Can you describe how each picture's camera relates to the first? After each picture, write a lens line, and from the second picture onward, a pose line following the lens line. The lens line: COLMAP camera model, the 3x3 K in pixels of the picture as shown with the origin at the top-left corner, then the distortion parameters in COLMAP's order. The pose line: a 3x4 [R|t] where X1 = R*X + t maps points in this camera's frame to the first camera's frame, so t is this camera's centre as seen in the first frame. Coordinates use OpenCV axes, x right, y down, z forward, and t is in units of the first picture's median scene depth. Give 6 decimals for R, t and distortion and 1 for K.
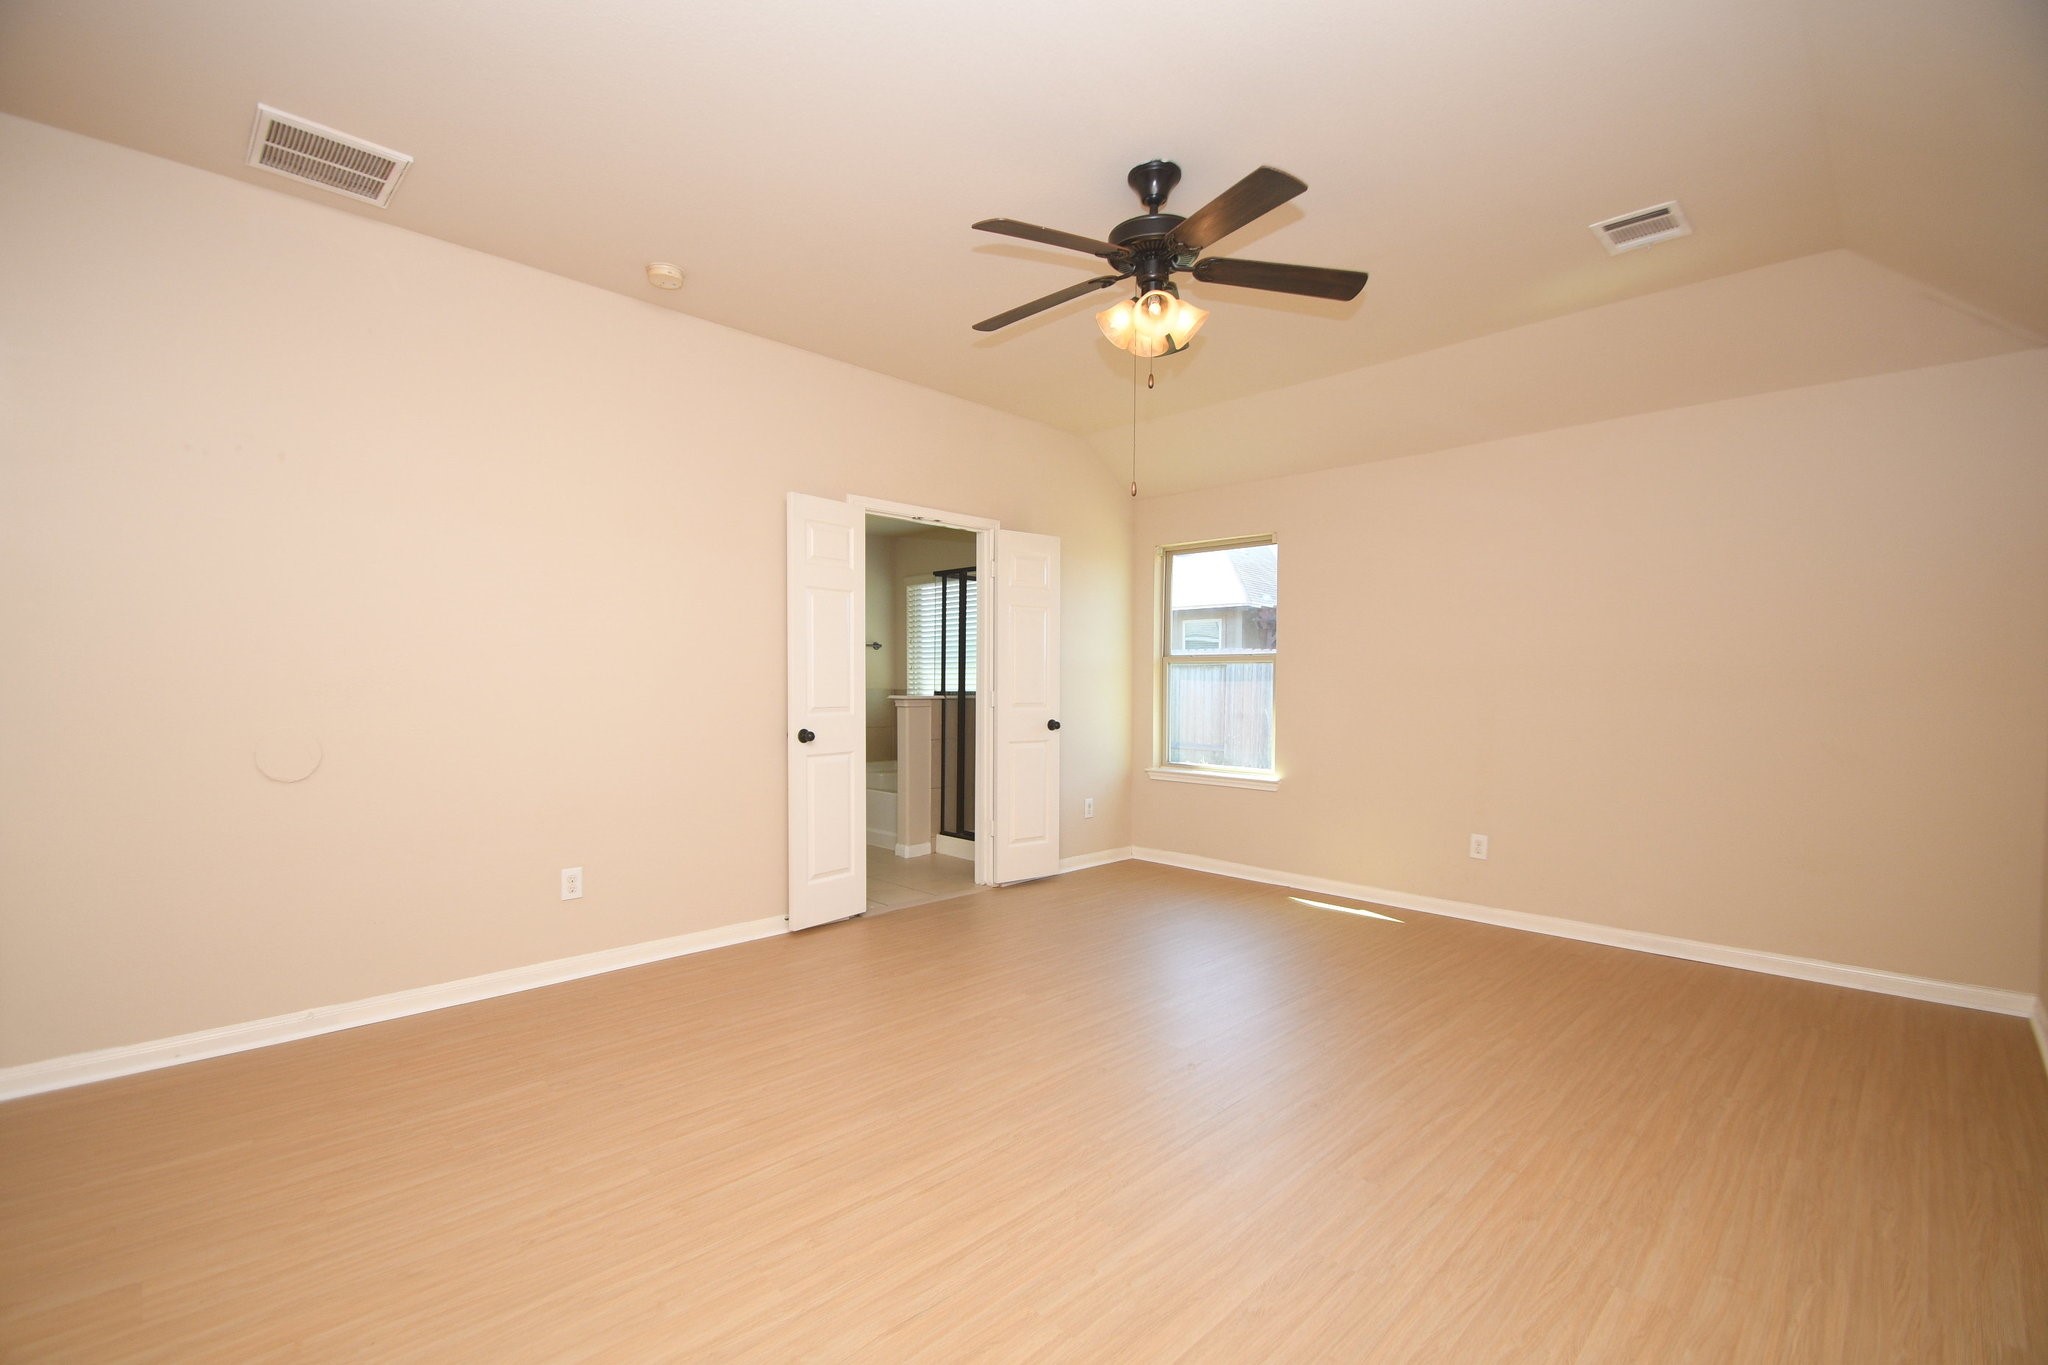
lens RADIAL K [[908.6, 0, 984.1], [0, 908.6, 685.5], [0, 0, 1]] dist [0.004486, -0.004112]
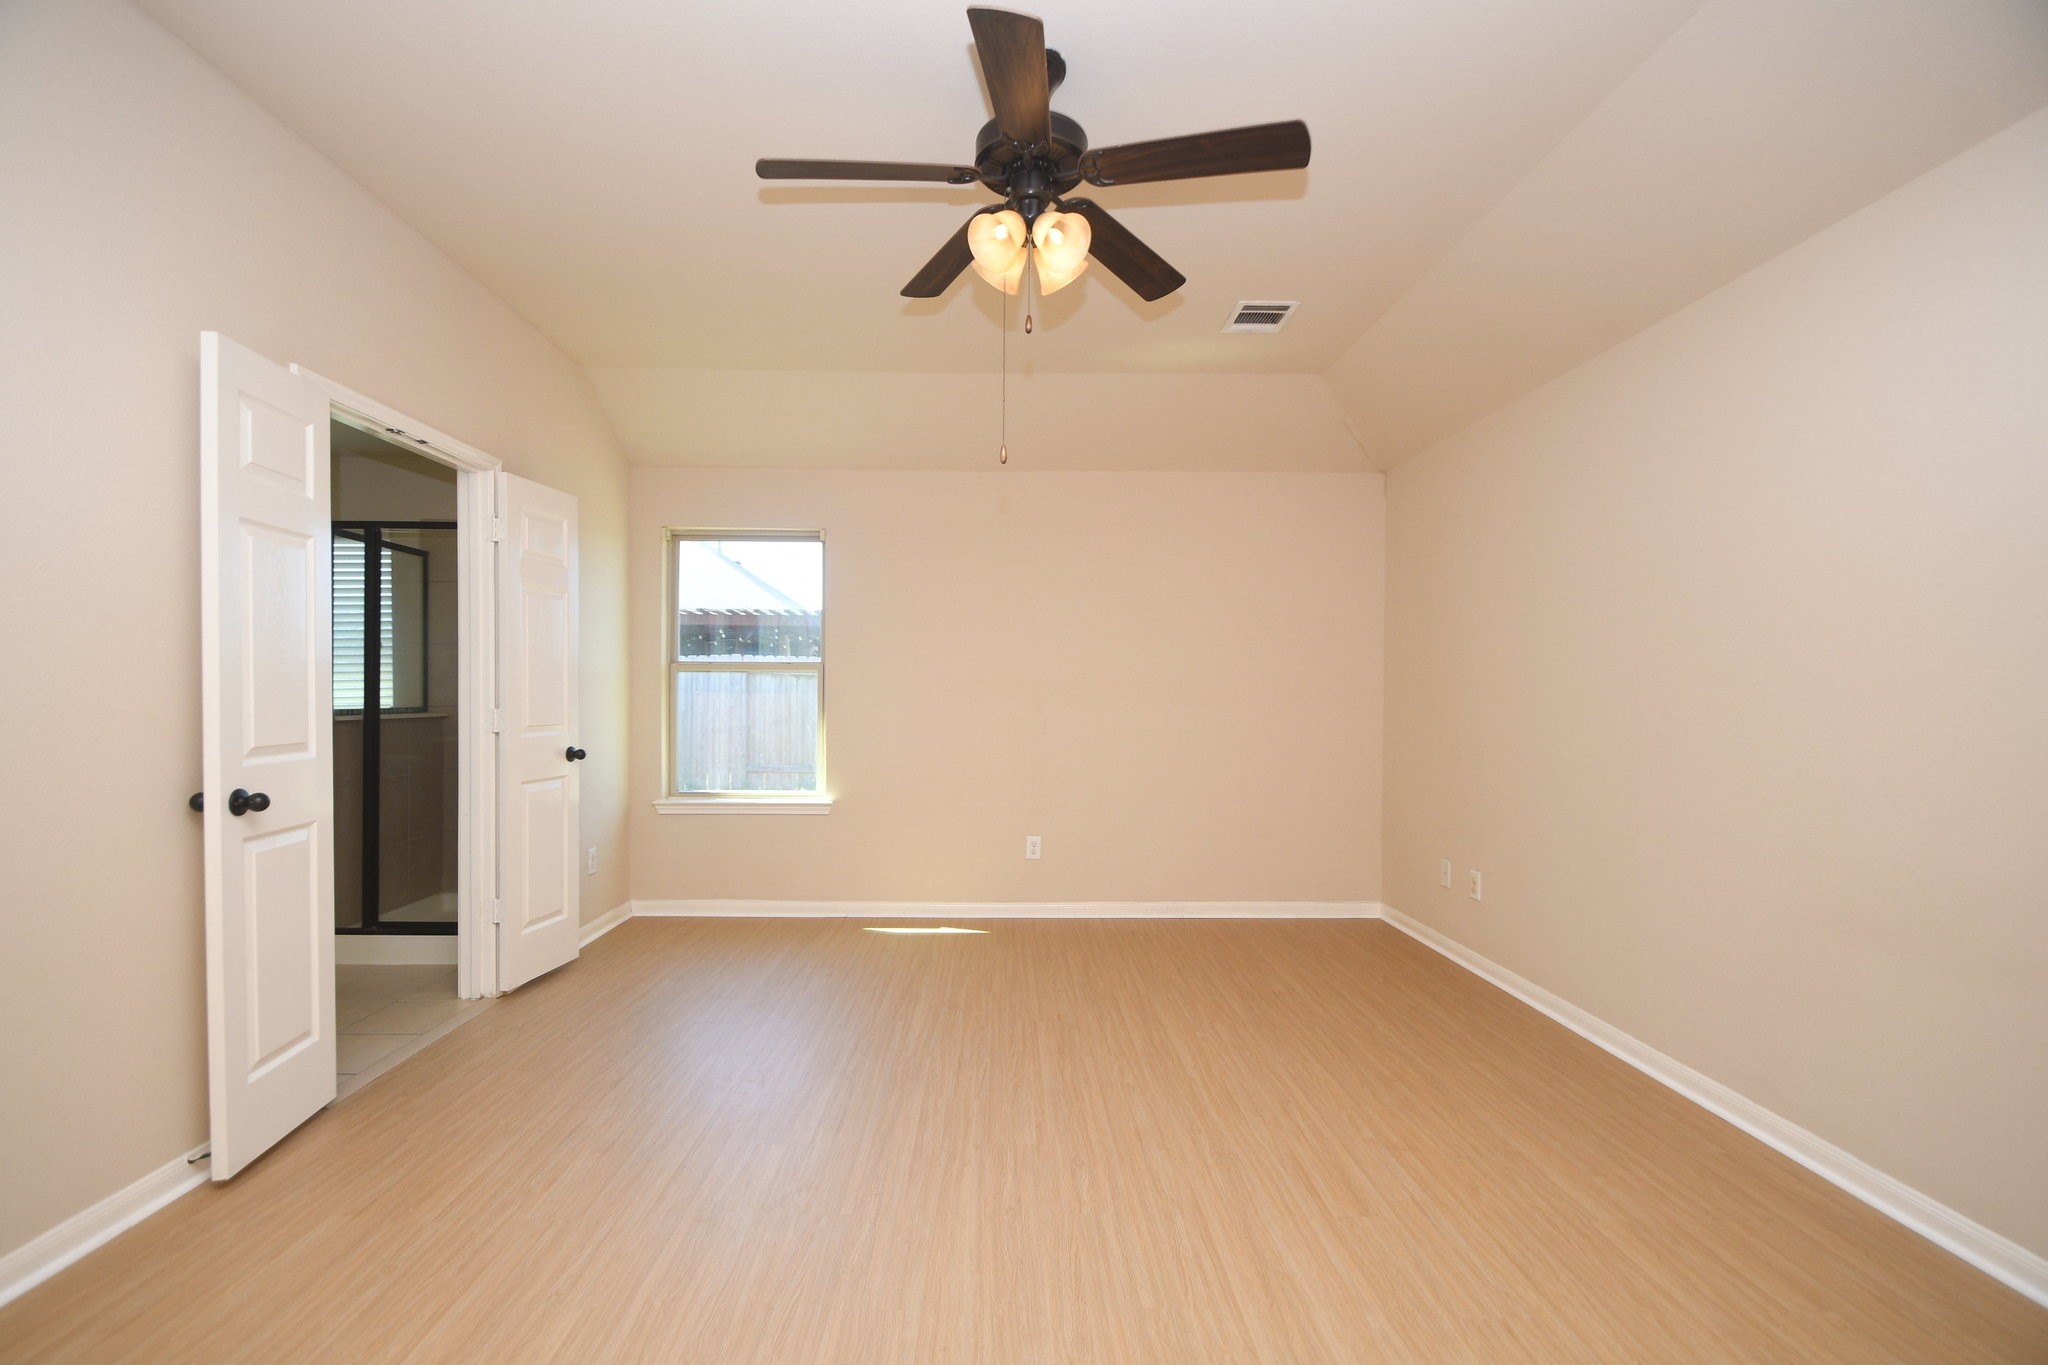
lens RADIAL K [[908.6, 0, 1023.9], [0, 908.6, 695.2], [0, 0, 1]] dist [0.004486, -0.004112]
pose [[0.681523, -0.004475, 0.731783, -0.217647], [0.001443, 0.999988, 0.004771, -0.006843], [-0.731796, -0.002195, 0.681521, 0.246578]]
